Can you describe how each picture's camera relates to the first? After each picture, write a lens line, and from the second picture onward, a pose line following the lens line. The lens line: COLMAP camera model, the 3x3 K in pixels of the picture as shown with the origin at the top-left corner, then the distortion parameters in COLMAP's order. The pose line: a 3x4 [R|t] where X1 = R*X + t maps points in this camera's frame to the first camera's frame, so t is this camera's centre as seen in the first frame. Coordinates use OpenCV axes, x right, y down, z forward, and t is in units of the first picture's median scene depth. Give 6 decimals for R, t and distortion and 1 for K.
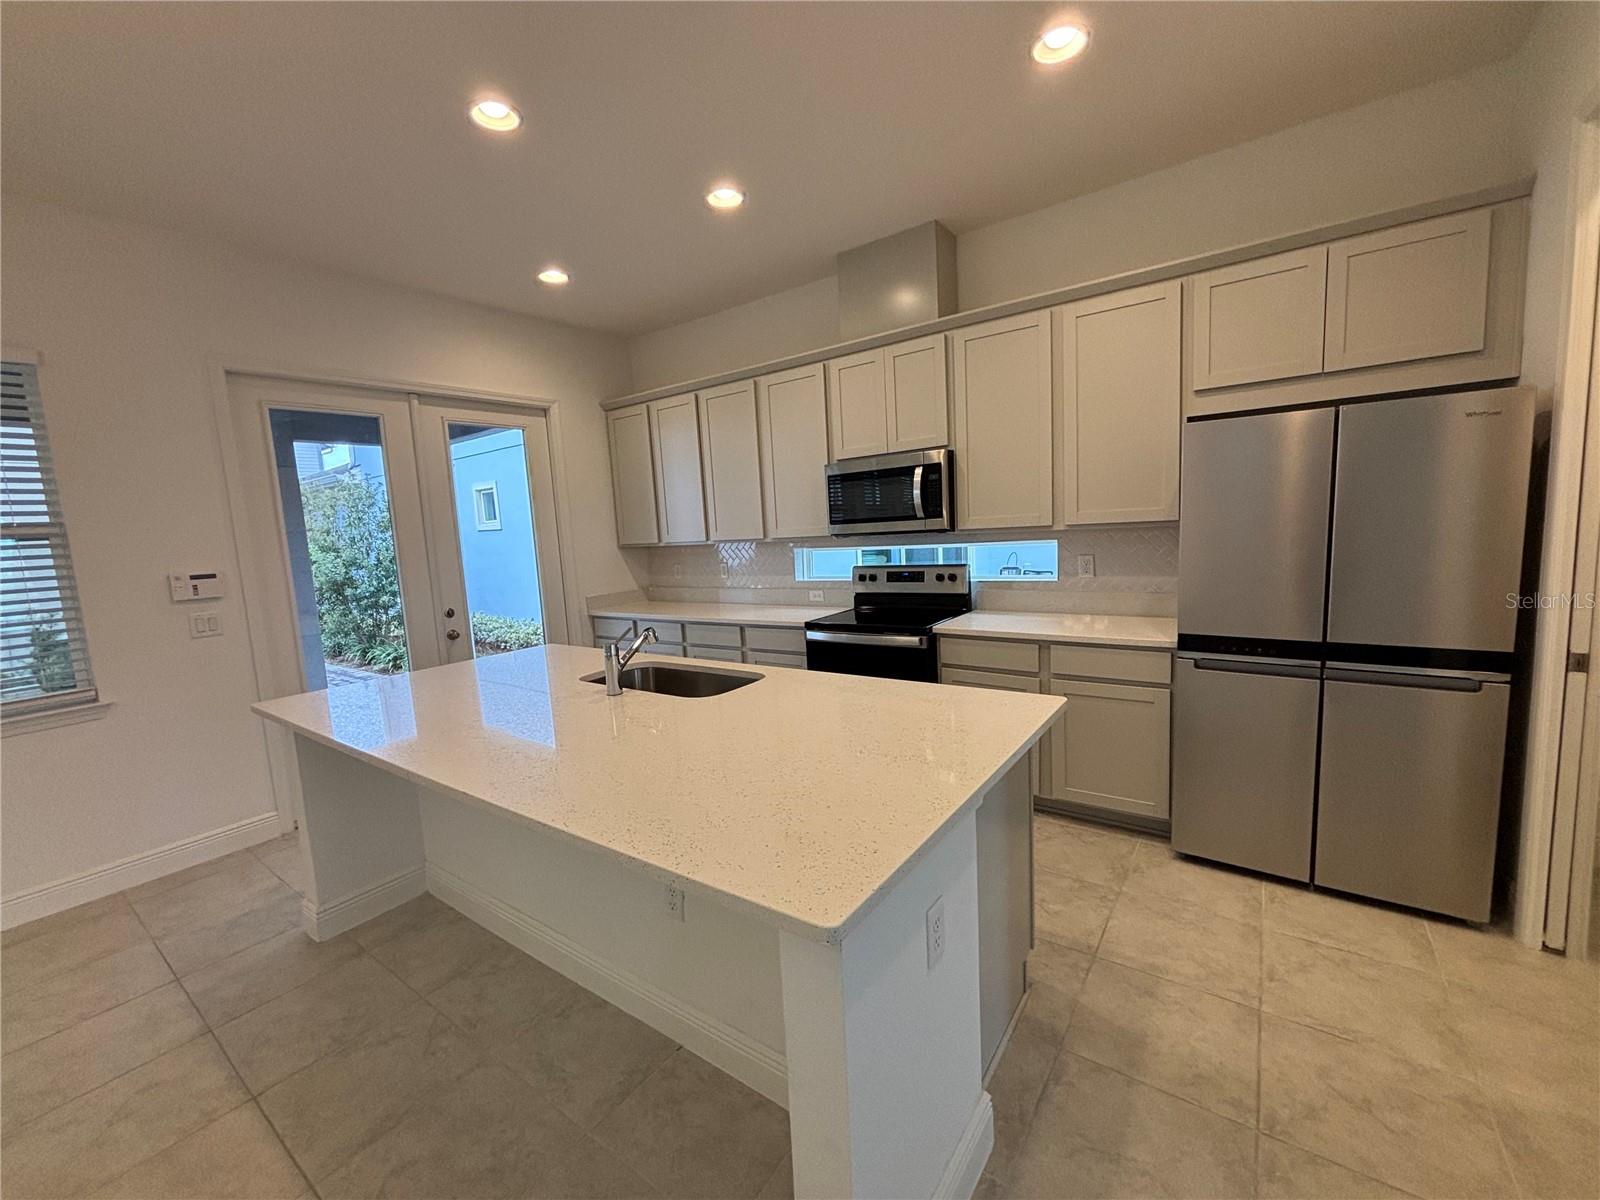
lens RADIAL K [[643.1, 0, 795.7], [0, 643.1, 598.1], [0, 0, 1]] dist [-0.004913, -0.000289]
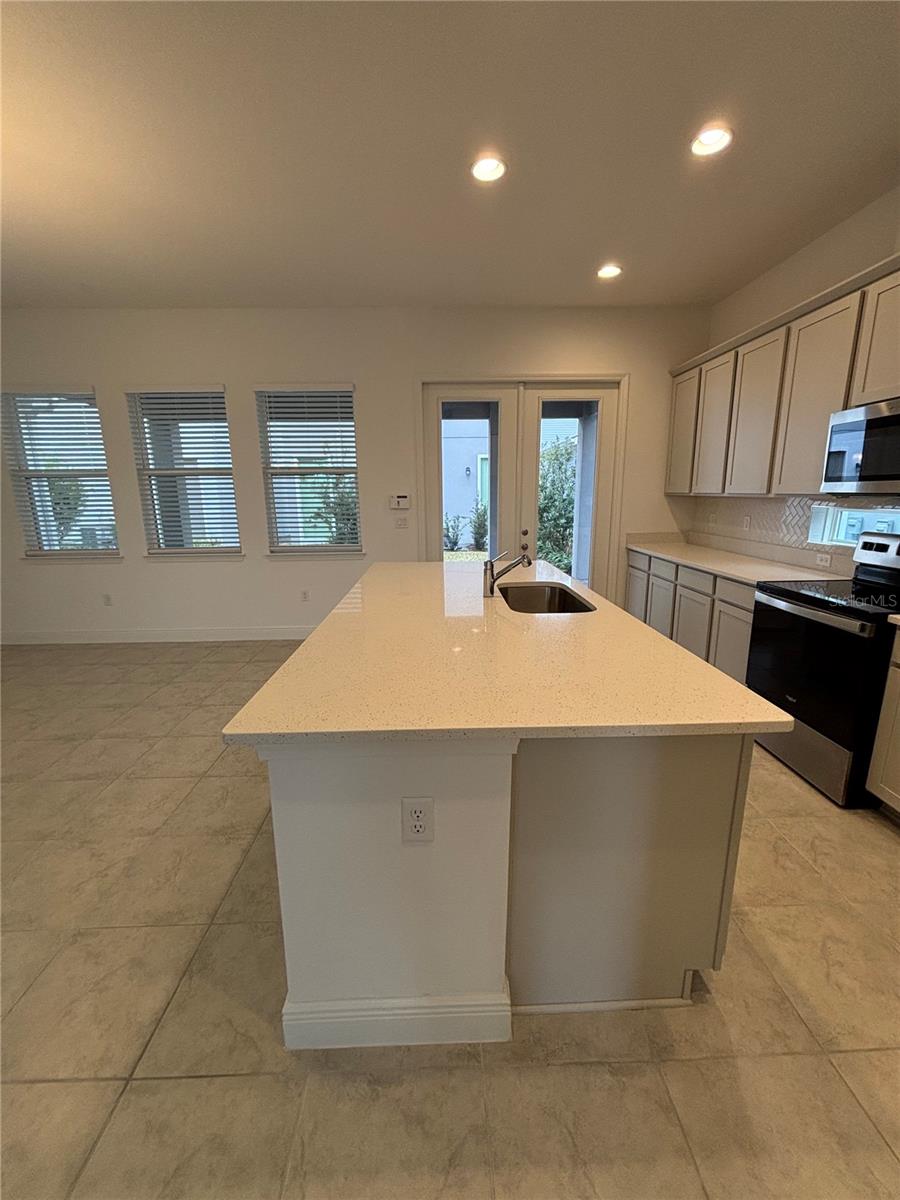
lens RADIAL K [[482.3, 0, 452.2], [0, 482.3, 596.7], [0, 0, 1]] dist [-0.004913, -0.000289]
pose [[0.611902, 0.218371, -0.760191, 0.290962], [-0.114992, 0.975481, 0.187654, -0.024374], [0.782530, -0.027411, 0.622010, 0.168410]]
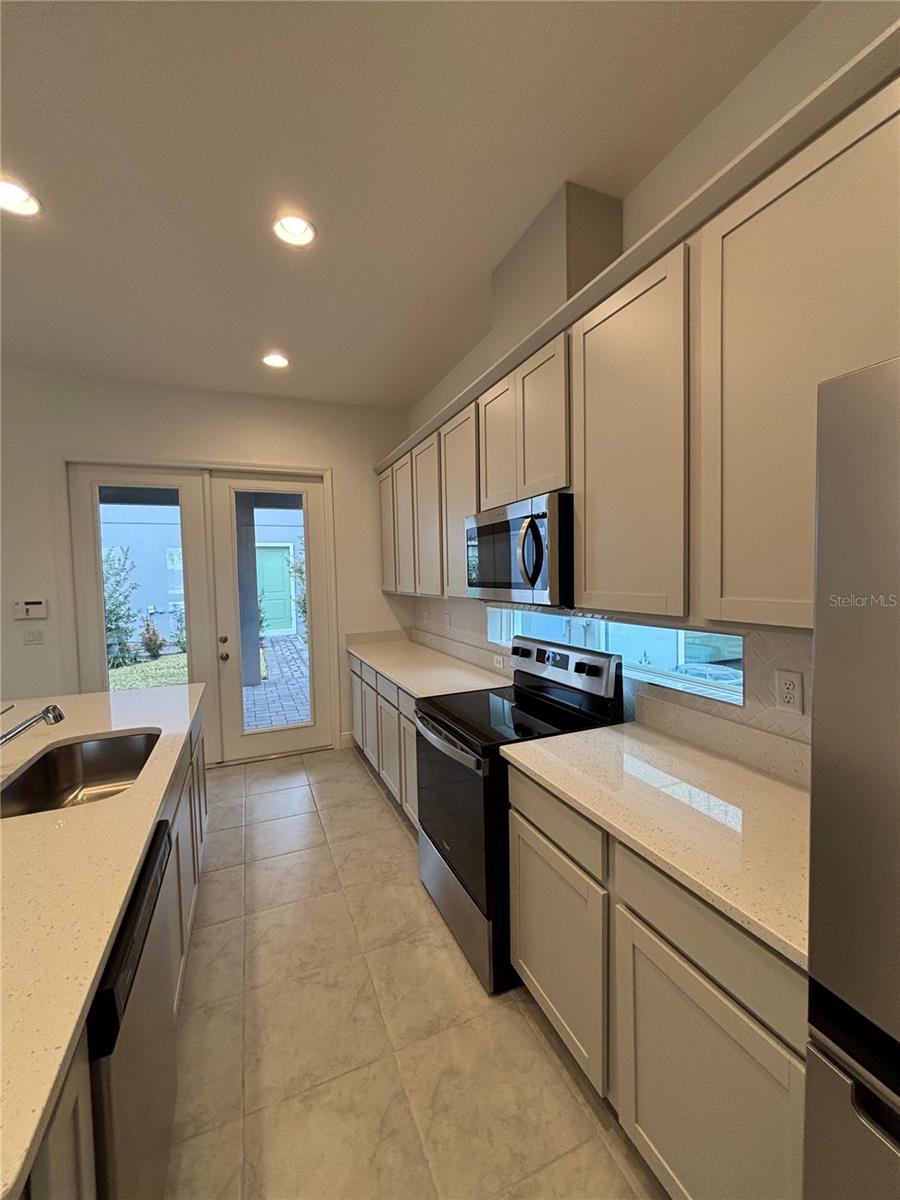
lens RADIAL K [[482.3, 0, 453.9], [0, 482.3, 593.3], [0, 0, 1]] dist [-0.004913, -0.000289]
pose [[0.861181, 0.058062, -0.504972, 0.371660], [-0.084384, 0.996000, -0.029388, -0.087369], [0.501245, 0.067920, 0.862636, 0.453015]]
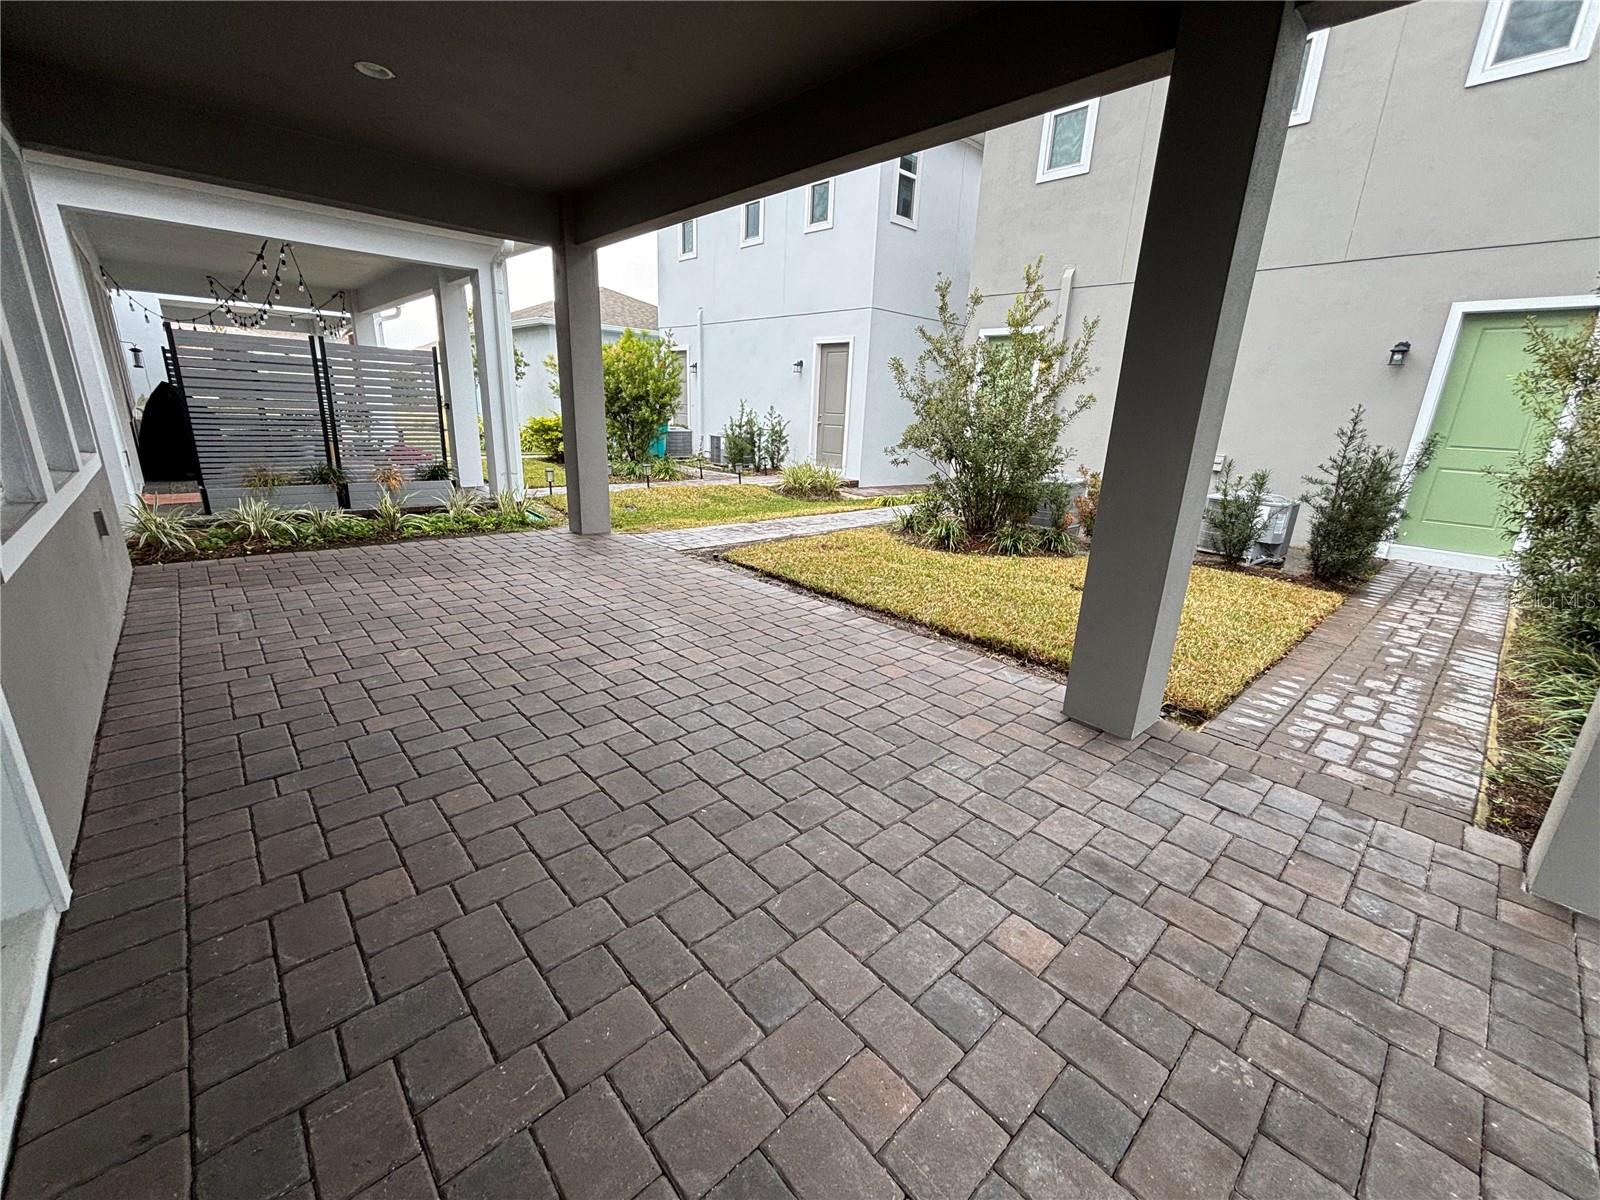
lens RADIAL K [[643.1, 0, 801.5], [0, 643.1, 595.7], [0, 0, 1]] dist [-0.004913, -0.000289]
pose [[-0.206249, 0.321954, -0.924017, -0.631683], [-0.139969, 0.924902, 0.353505, -0.072628], [0.968437, 0.202244, -0.145697, 1.566465]]
